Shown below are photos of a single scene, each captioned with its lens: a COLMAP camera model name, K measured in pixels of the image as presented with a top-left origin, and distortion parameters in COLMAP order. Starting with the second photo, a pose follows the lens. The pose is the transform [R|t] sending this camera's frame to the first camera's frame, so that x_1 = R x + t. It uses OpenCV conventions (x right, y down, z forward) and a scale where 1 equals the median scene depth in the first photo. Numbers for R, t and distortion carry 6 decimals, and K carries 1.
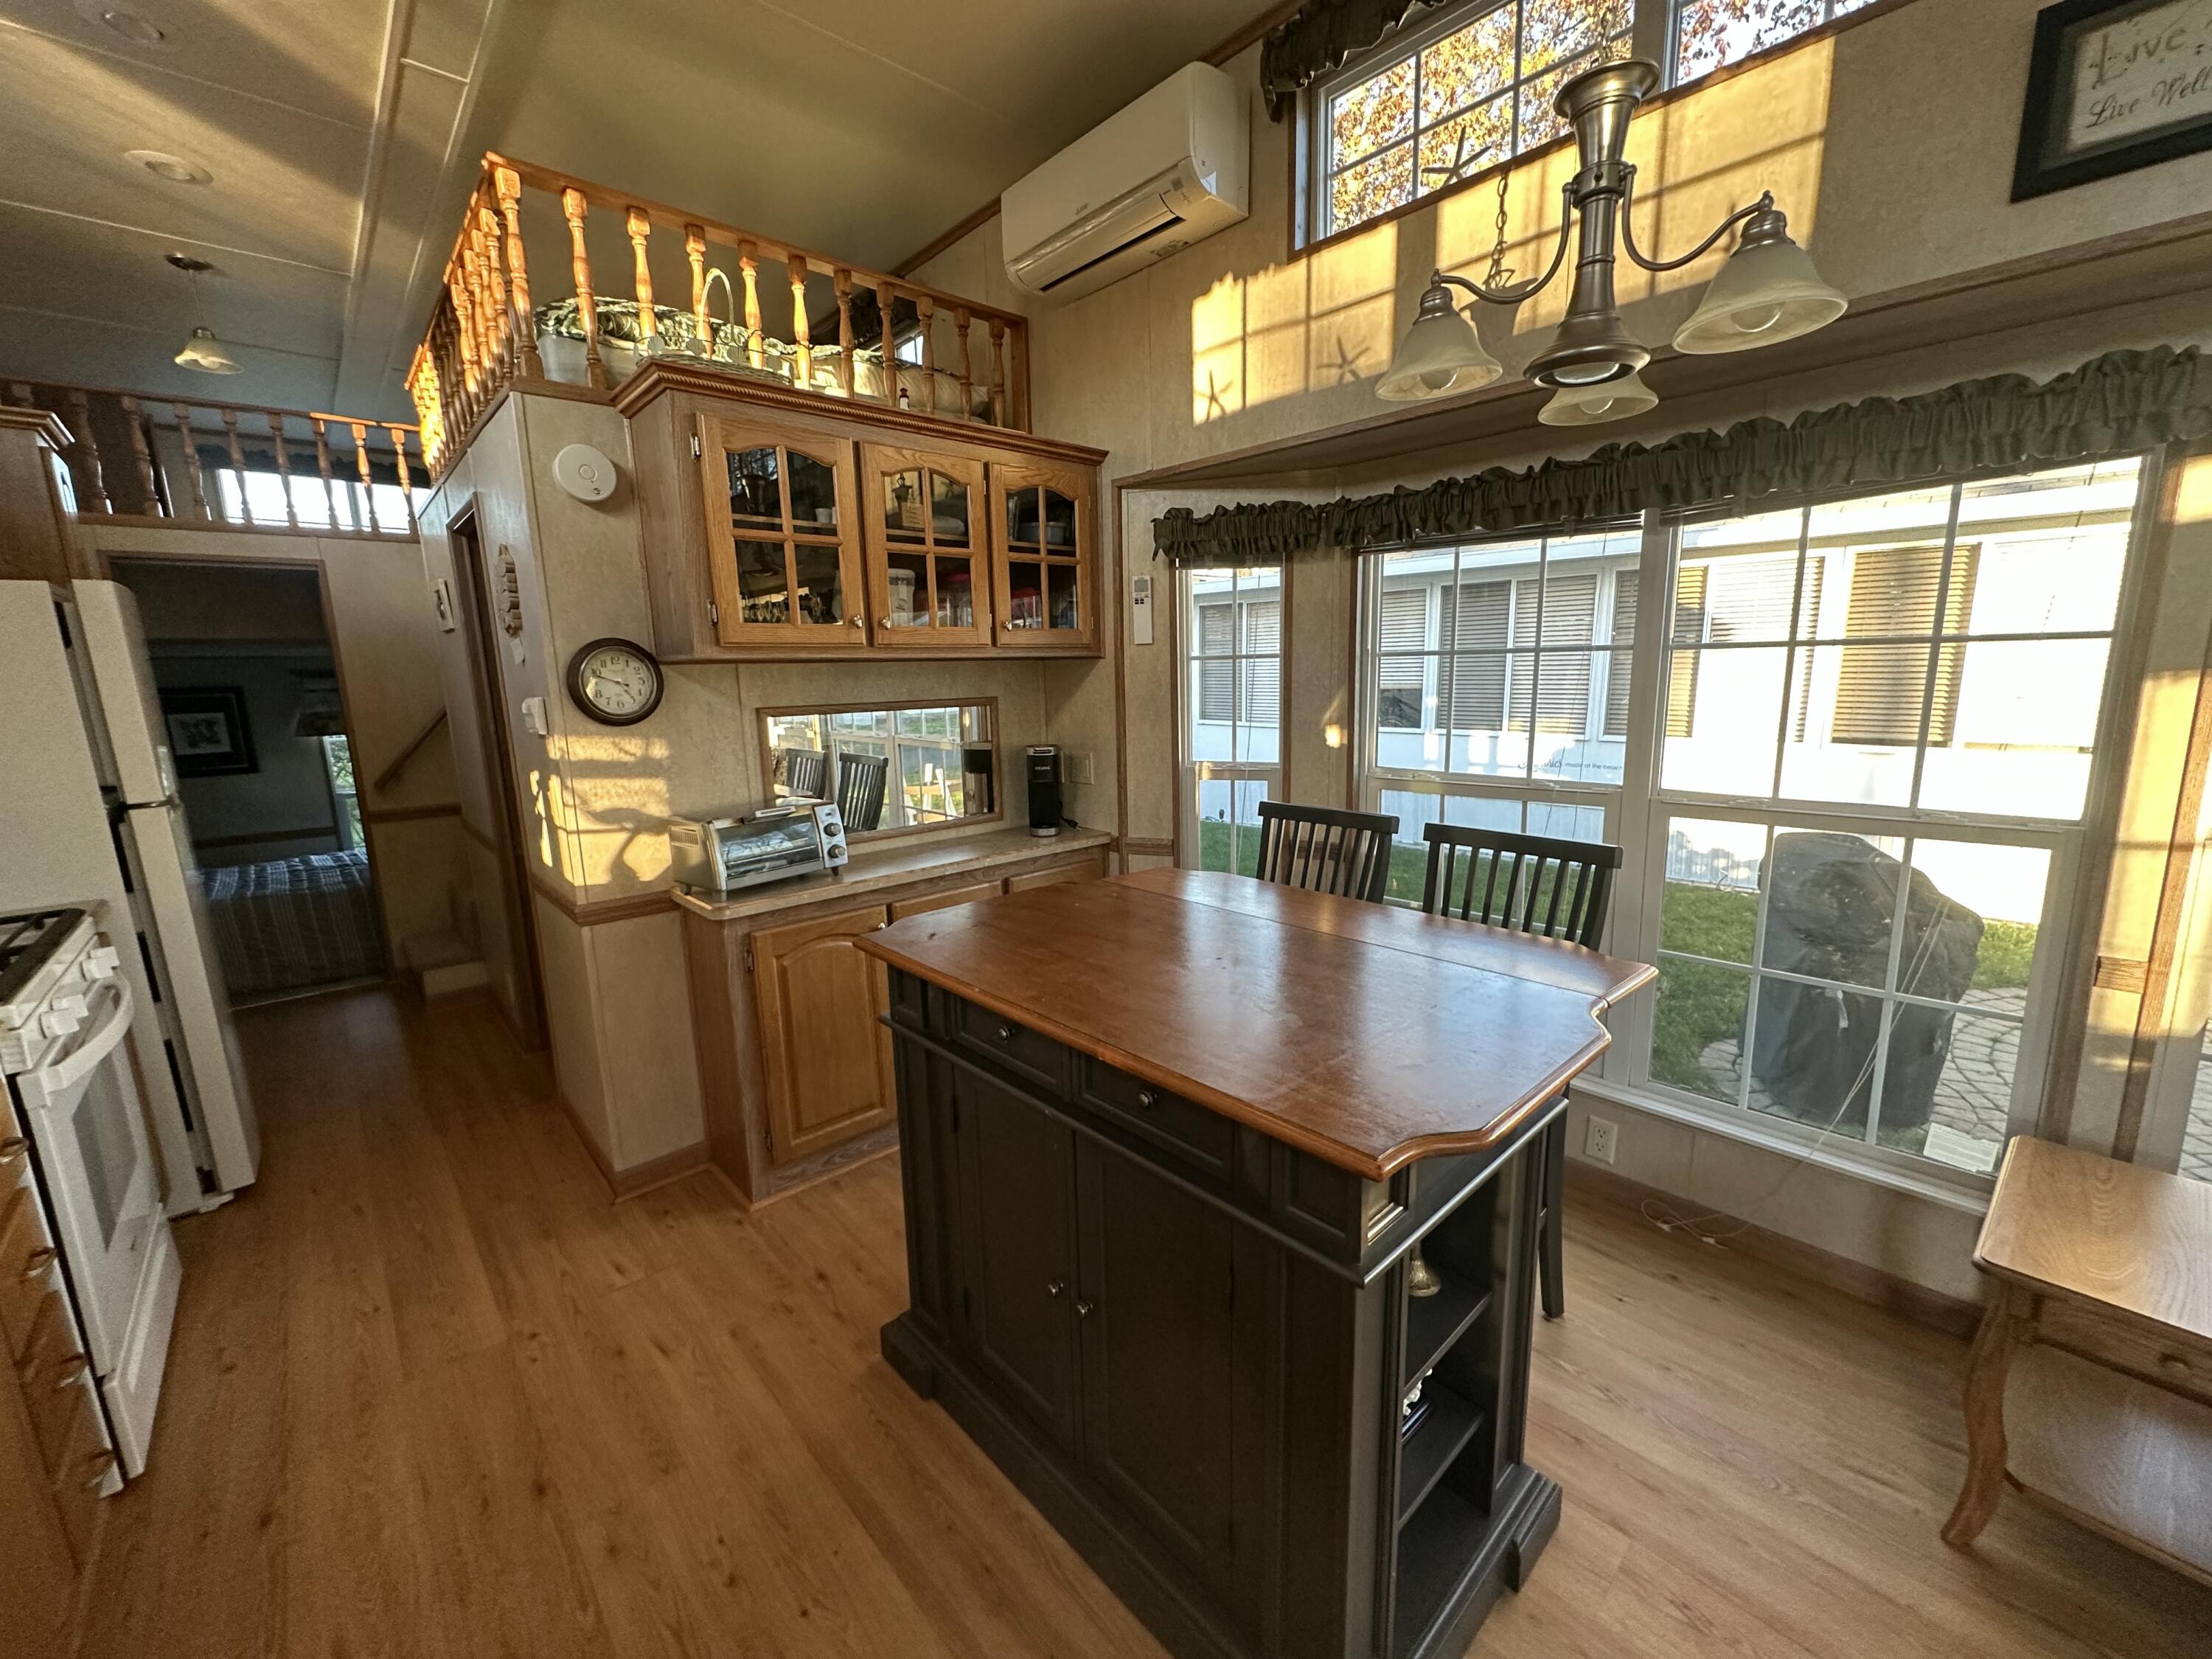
lens RADIAL K [[879.0, 0, 1103.7], [0, 879.0, 827.8], [0, 0, 1]] dist [-0.003045, 0.000980]
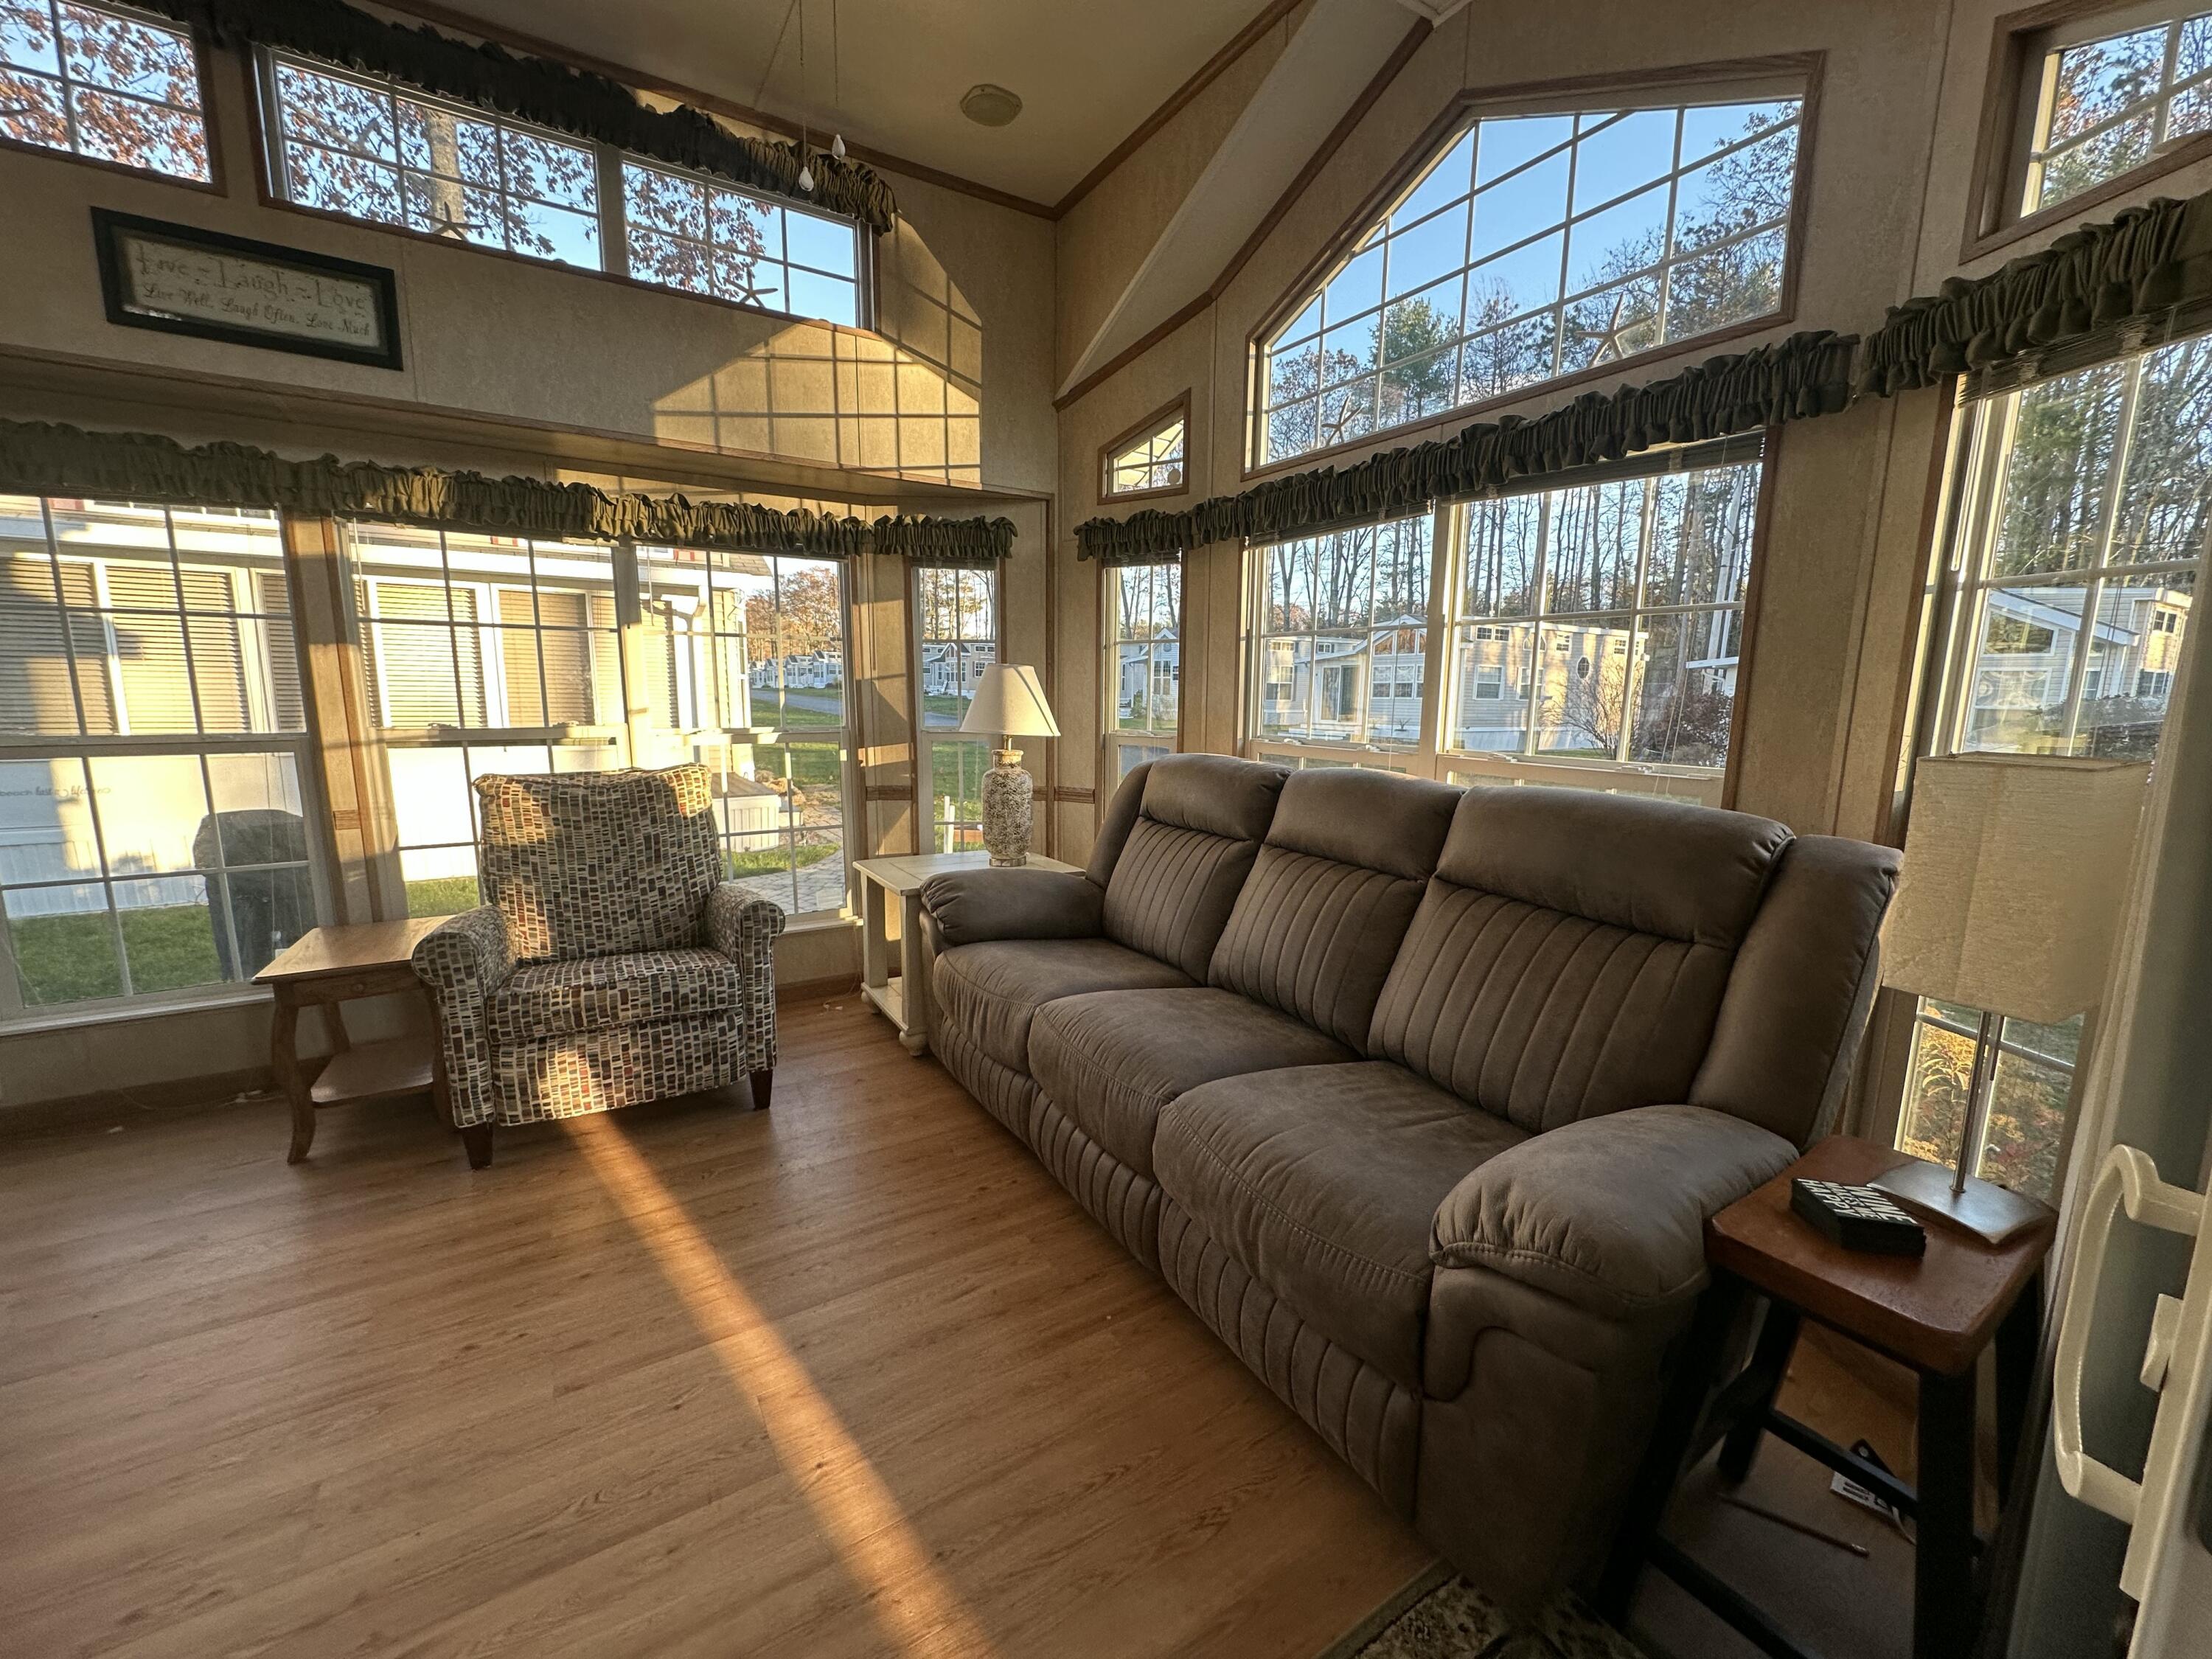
lens RADIAL K [[879.0, 0, 1107.8], [0, 879.0, 828.0], [0, 0, 1]] dist [-0.003045, 0.000980]
pose [[0.174437, -0.122645, 0.977000, -0.163092], [0.164023, 0.981969, 0.093983, 0.177304], [-0.970911, 0.143857, 0.191408, -0.503895]]
